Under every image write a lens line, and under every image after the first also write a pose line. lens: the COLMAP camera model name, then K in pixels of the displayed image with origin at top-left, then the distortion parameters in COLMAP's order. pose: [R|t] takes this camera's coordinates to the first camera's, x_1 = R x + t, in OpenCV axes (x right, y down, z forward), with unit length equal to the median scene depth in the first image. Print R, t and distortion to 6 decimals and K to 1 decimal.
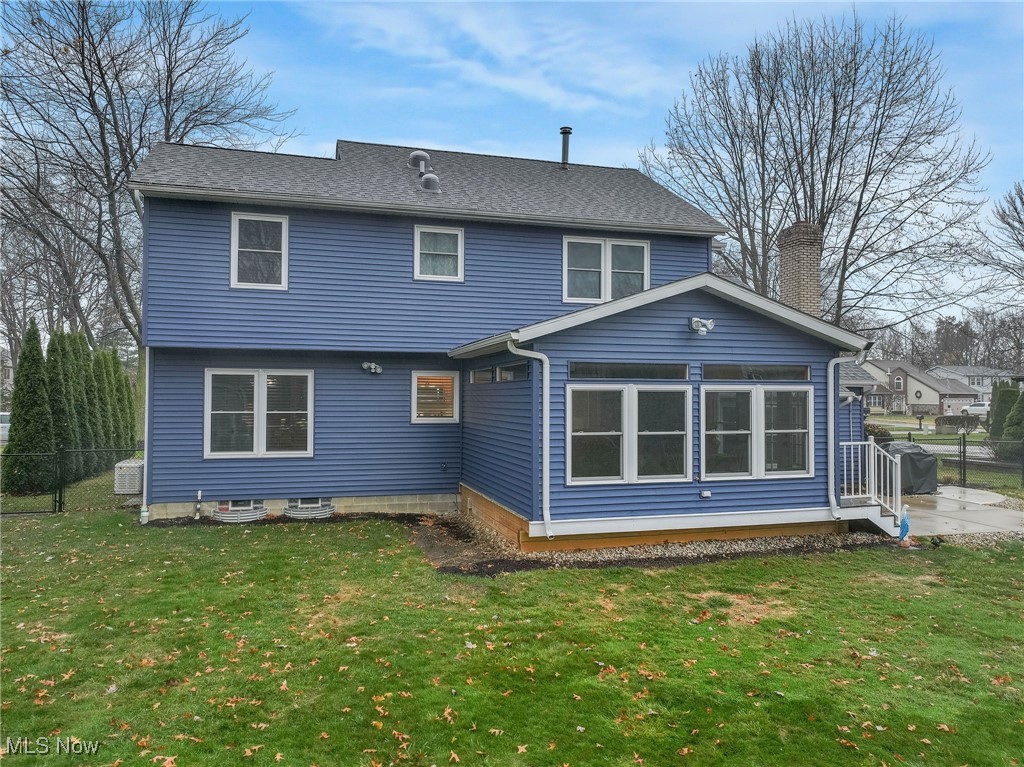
lens RADIAL K [[720.5, 0, 512.0], [0, 720.5, 383.5], [0, 0, 1]] dist [0.003442, -0.001159]
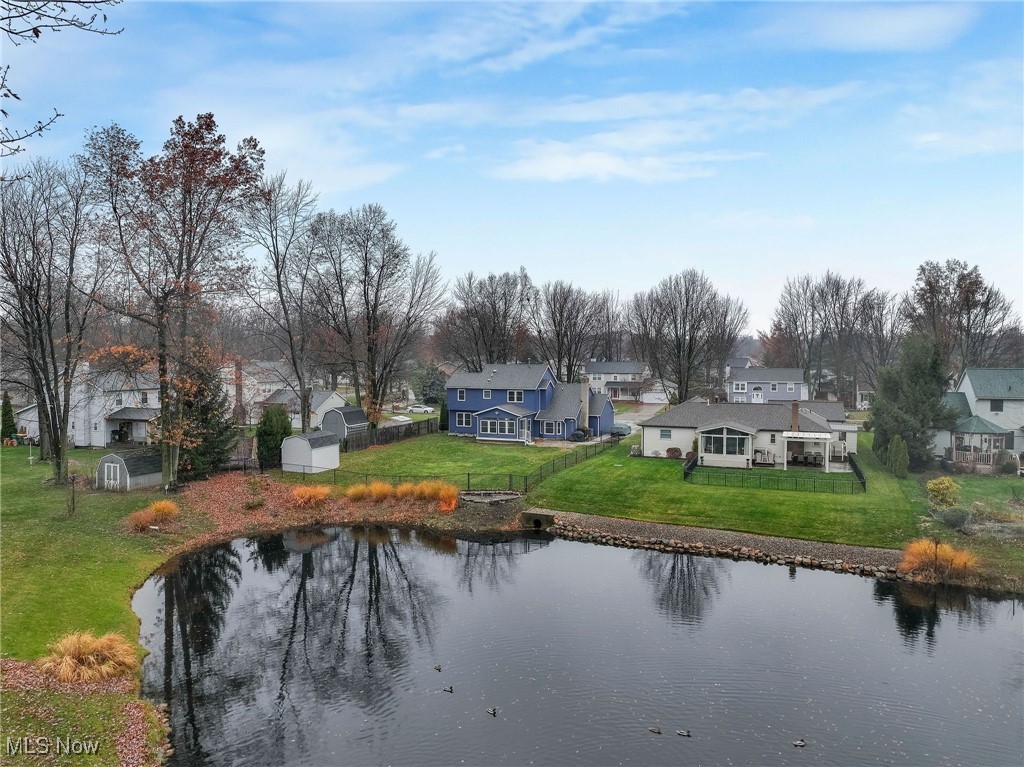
lens RADIAL K [[720.5, 0, 512.0], [0, 720.5, 383.5], [0, 0, 1]] dist [0.003442, -0.001159]
pose [[0.790655, 0.022077, -0.611864, 4.631032], [0.014491, 0.998395, 0.054750, -0.740664], [0.612091, -0.052155, 0.789066, -4.467120]]
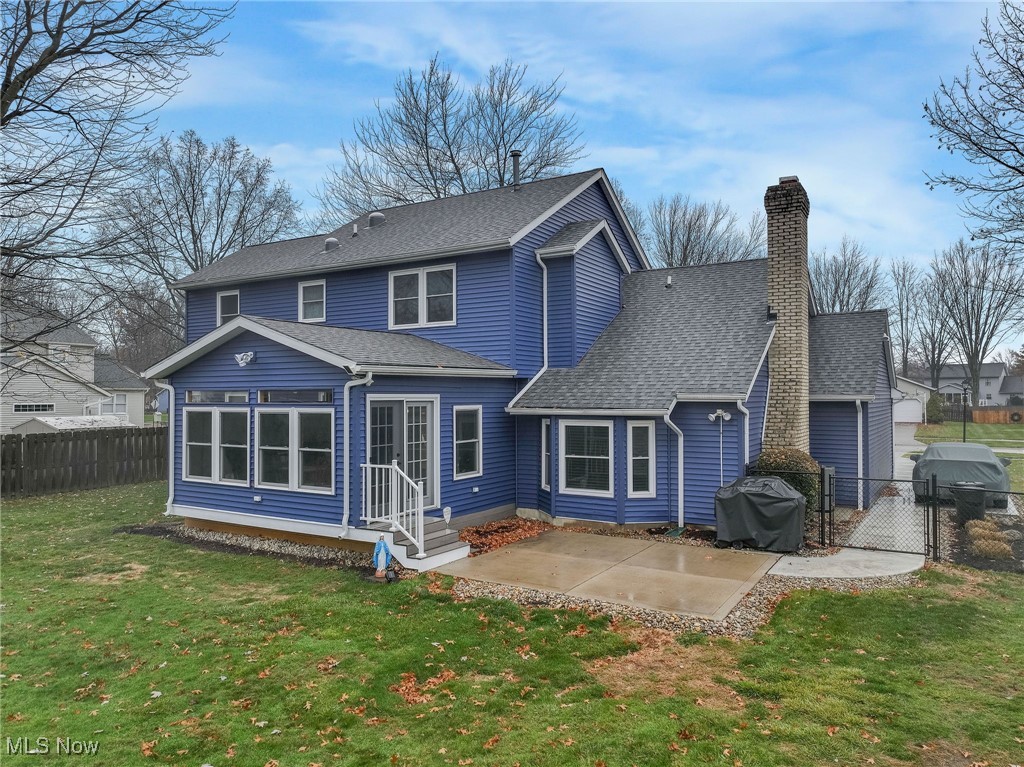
lens RADIAL K [[720.5, 0, 512.0], [0, 720.5, 383.5], [0, 0, 1]] dist [0.003442, -0.001159]
pose [[0.670329, -0.017773, -0.741851, 1.374580], [0.018745, 0.999800, -0.007015, -0.020419], [0.741827, -0.009204, 0.670528, 0.489596]]
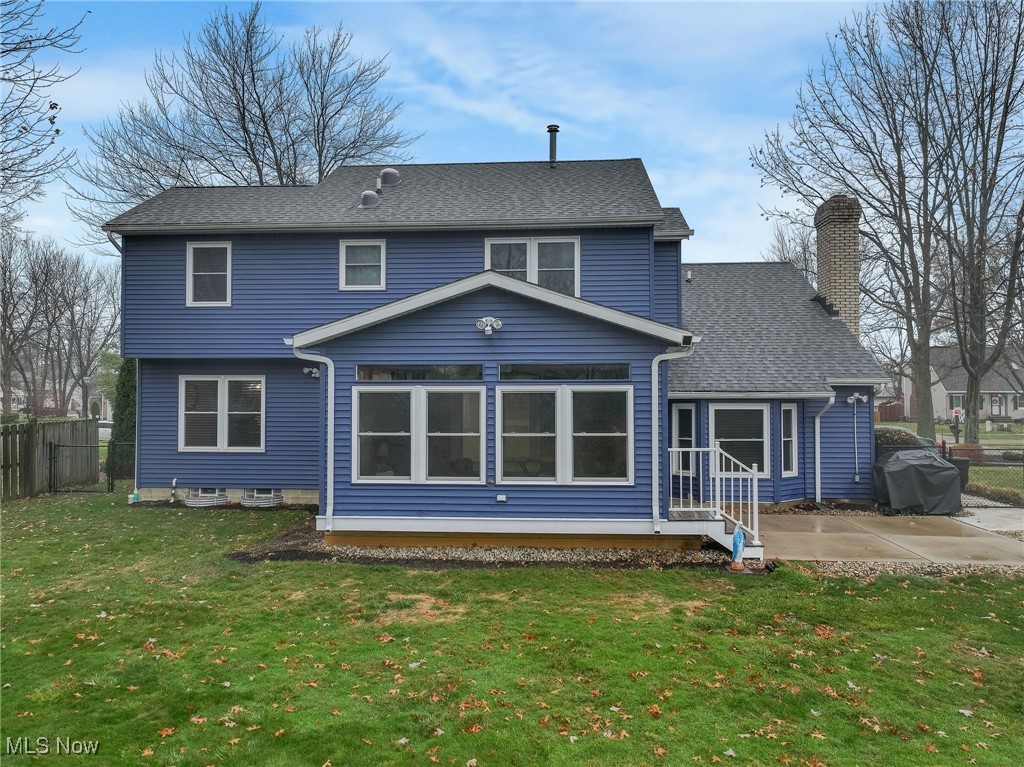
lens RADIAL K [[720.5, 0, 512.0], [0, 720.5, 383.5], [0, 0, 1]] dist [0.003442, -0.001159]
pose [[0.938841, -0.010604, -0.344189, 0.589321], [0.009503, 0.999943, -0.004885, 0.003860], [0.344221, 0.001316, 0.938888, 0.089599]]
